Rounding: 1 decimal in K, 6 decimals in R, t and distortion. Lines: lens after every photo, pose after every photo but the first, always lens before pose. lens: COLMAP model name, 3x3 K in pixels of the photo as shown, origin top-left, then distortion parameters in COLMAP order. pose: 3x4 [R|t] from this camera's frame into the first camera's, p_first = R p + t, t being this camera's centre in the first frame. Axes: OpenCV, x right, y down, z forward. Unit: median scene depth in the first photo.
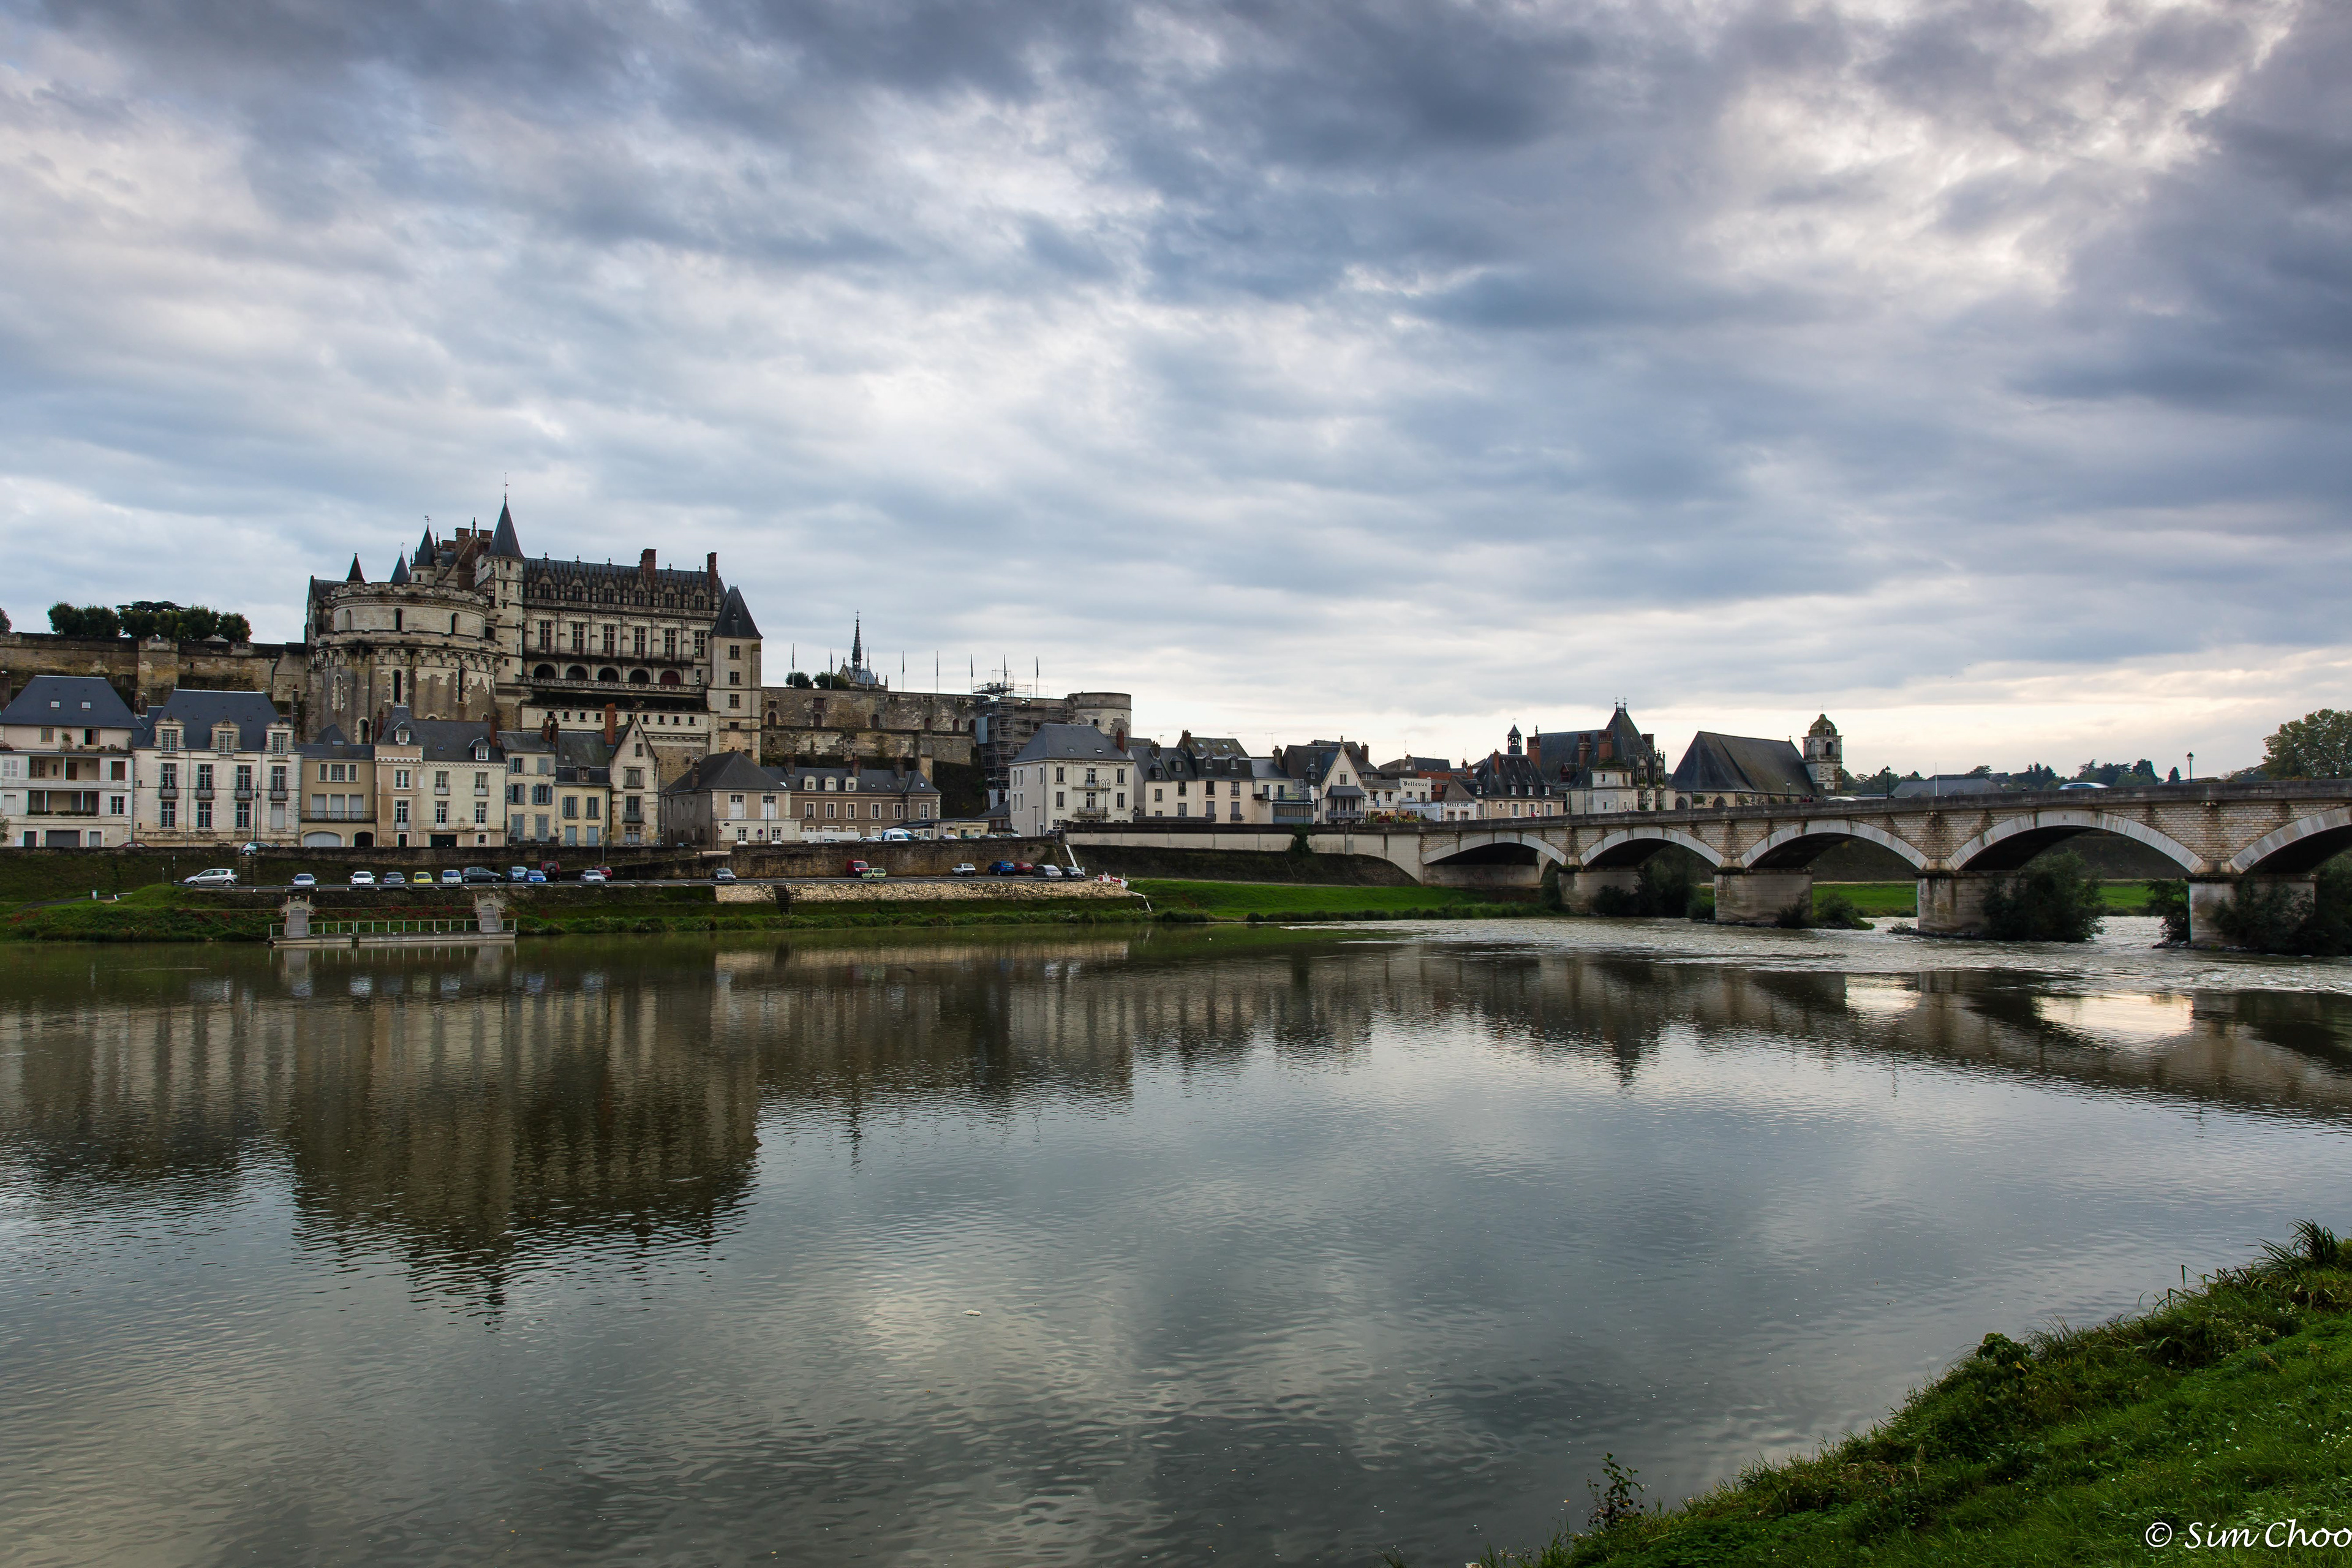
lens RADIAL K [[1688.8, 0, 1098.6], [0, 1688.8, 785.7], [0, 0, 1]] dist [0.004025, 0.000726]
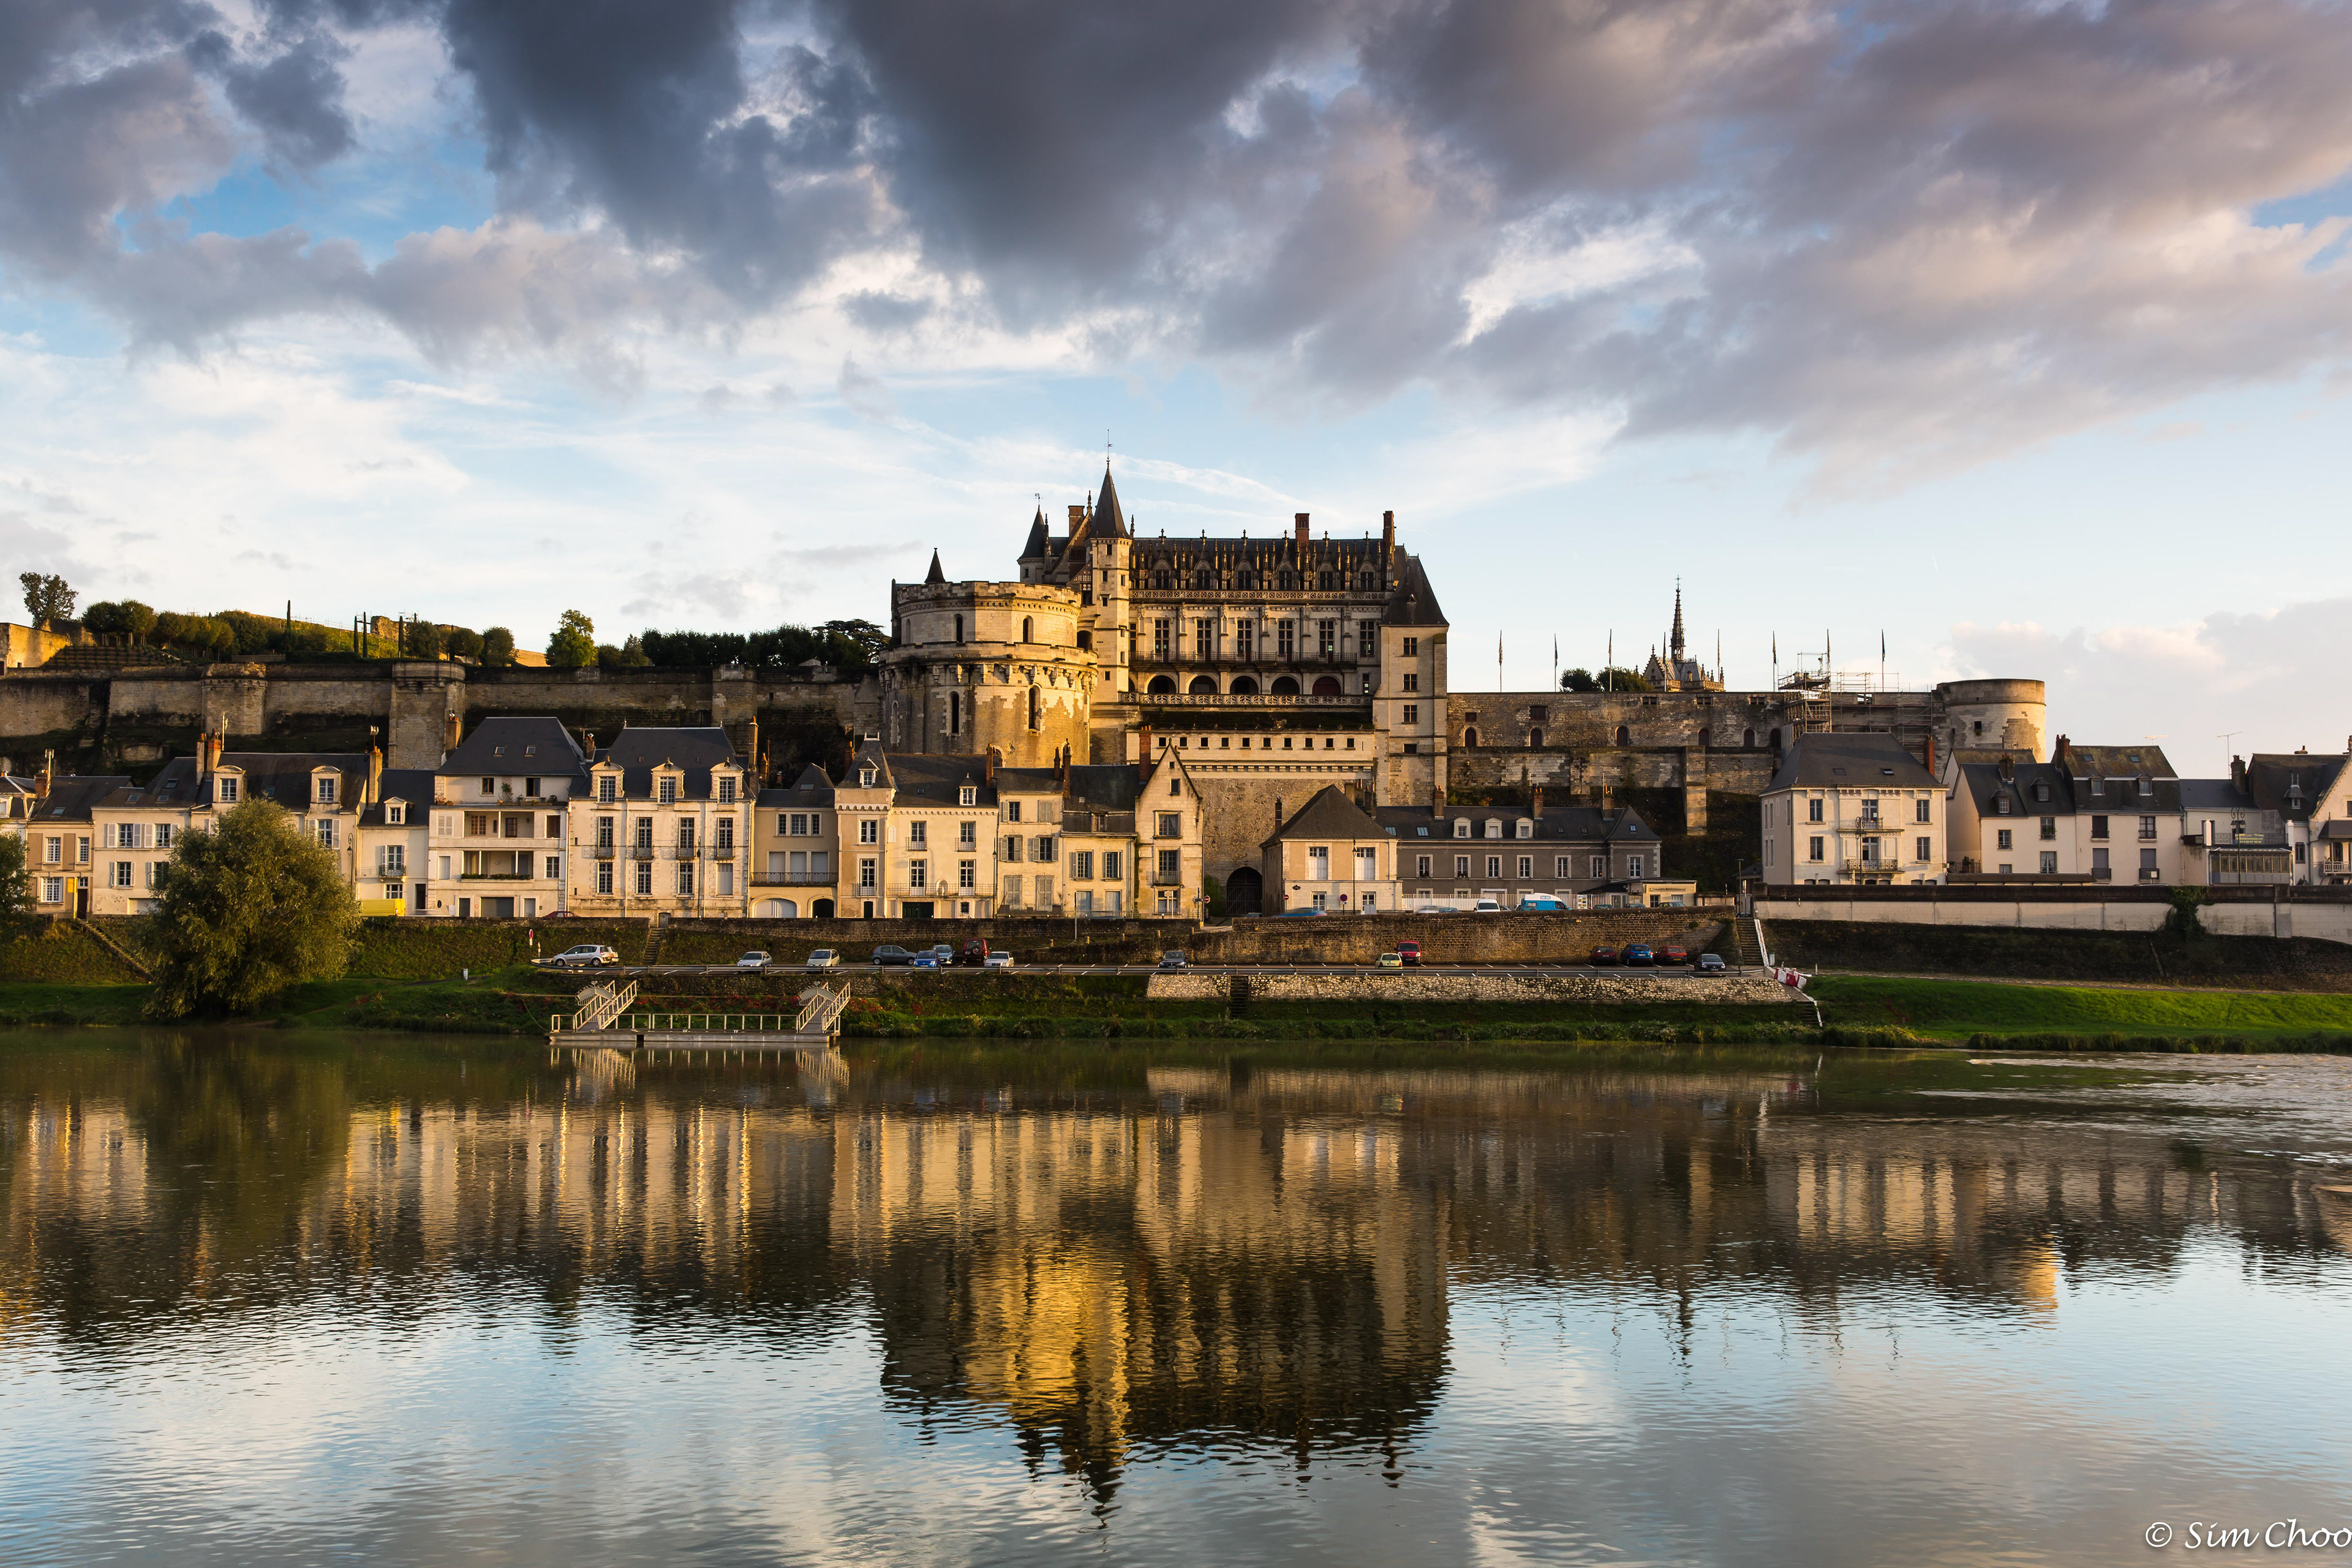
lens RADIAL K [[2301.2, 0, 1164.3], [0, 2301.2, 791.9], [0, 0, 1]] dist [0.012843, 0.006301]
pose [[0.883403, -0.020157, -0.468180, 0.174612], [0.013496, 0.999754, -0.017577, -0.001354], [0.468419, 0.009209, 0.883458, 0.095412]]
